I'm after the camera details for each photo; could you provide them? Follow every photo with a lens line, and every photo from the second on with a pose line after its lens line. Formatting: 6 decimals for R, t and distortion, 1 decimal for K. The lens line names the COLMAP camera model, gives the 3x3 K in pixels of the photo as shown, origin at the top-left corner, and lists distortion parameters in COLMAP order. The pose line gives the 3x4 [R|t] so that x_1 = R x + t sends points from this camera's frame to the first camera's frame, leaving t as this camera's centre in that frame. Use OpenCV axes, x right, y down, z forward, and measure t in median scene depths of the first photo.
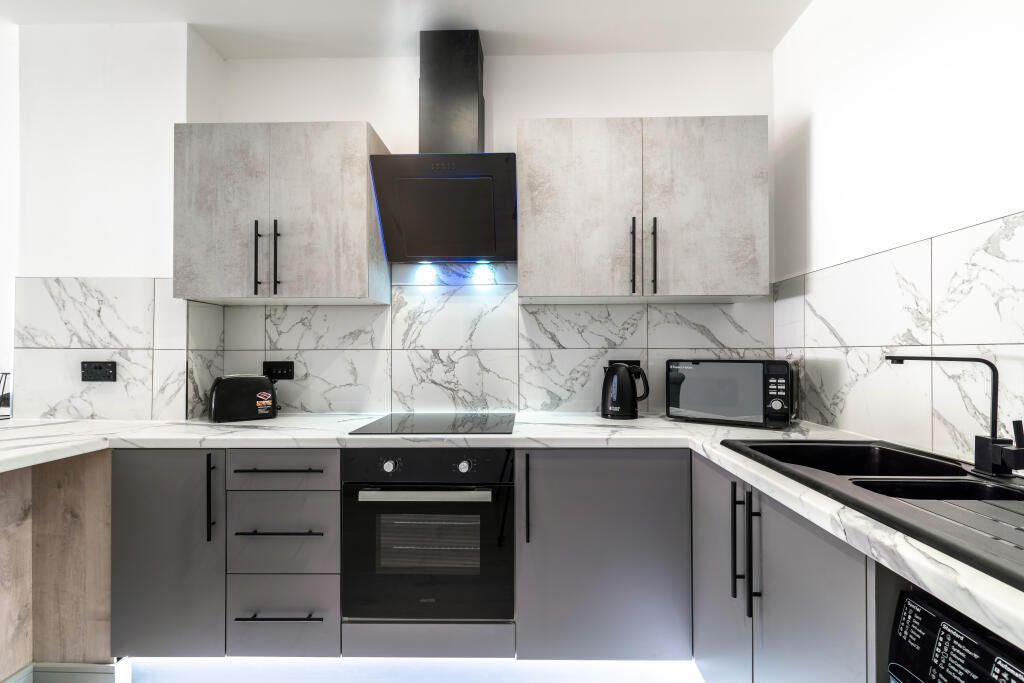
lens RADIAL K [[457.7, 0, 514.8], [0, 457.7, 348.1], [0, 0, 1]] dist [0.000035, 0.000012]
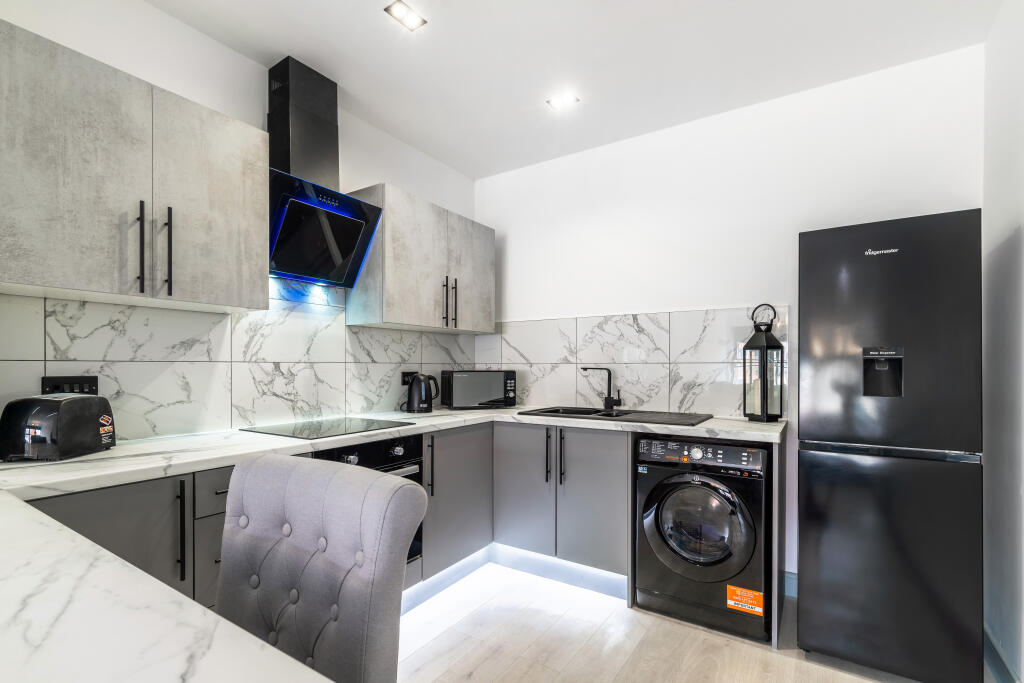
lens RADIAL K [[471.7, 0, 512.4], [0, 471.7, 368.5], [0, 0, 1]] dist [0.000027, 0.000169]
pose [[0.523426, -0.000520, 0.852071, -0.798475], [-0.008995, 0.999941, 0.006135, 0.005576], [-0.852024, -0.010876, 0.523390, 0.001413]]
